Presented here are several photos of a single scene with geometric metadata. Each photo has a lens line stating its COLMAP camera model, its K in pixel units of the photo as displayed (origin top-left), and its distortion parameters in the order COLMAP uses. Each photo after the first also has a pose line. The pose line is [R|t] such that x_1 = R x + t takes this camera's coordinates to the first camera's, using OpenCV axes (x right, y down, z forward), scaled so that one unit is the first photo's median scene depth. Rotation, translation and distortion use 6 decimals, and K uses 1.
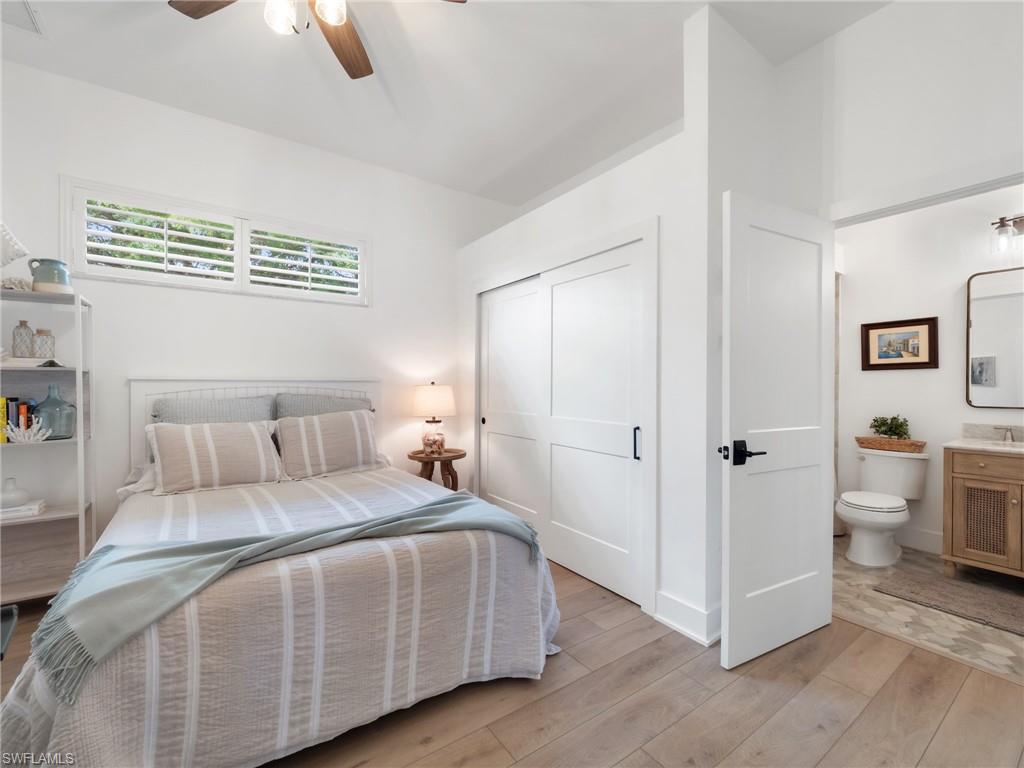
lens RADIAL K [[435.9, 0, 506.3], [0, 435.9, 381.1], [0, 0, 1]] dist [0.026922, -0.023240]
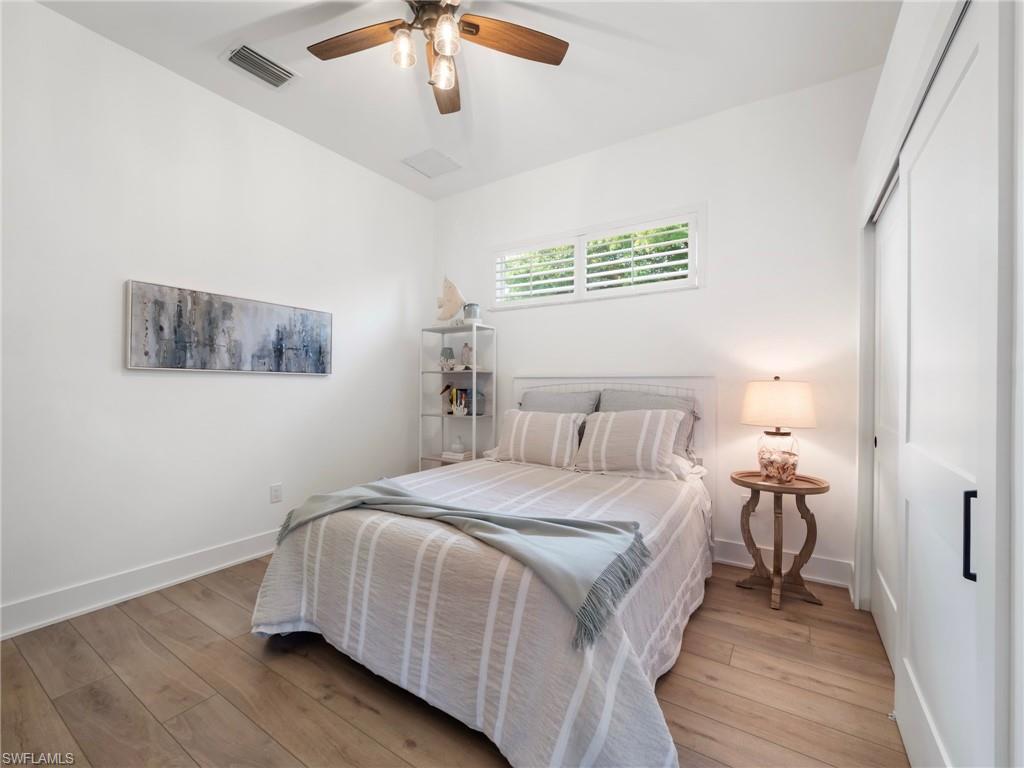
lens RADIAL K [[435.9, 0, 506.3], [0, 435.9, 381.1], [0, 0, 1]] dist [0.026922, -0.023240]
pose [[0.369829, -0.006201, -0.929079, 0.489011], [0.004464, 0.999978, -0.004897, 0.016108], [0.929089, -0.002336, 0.369848, 0.514804]]
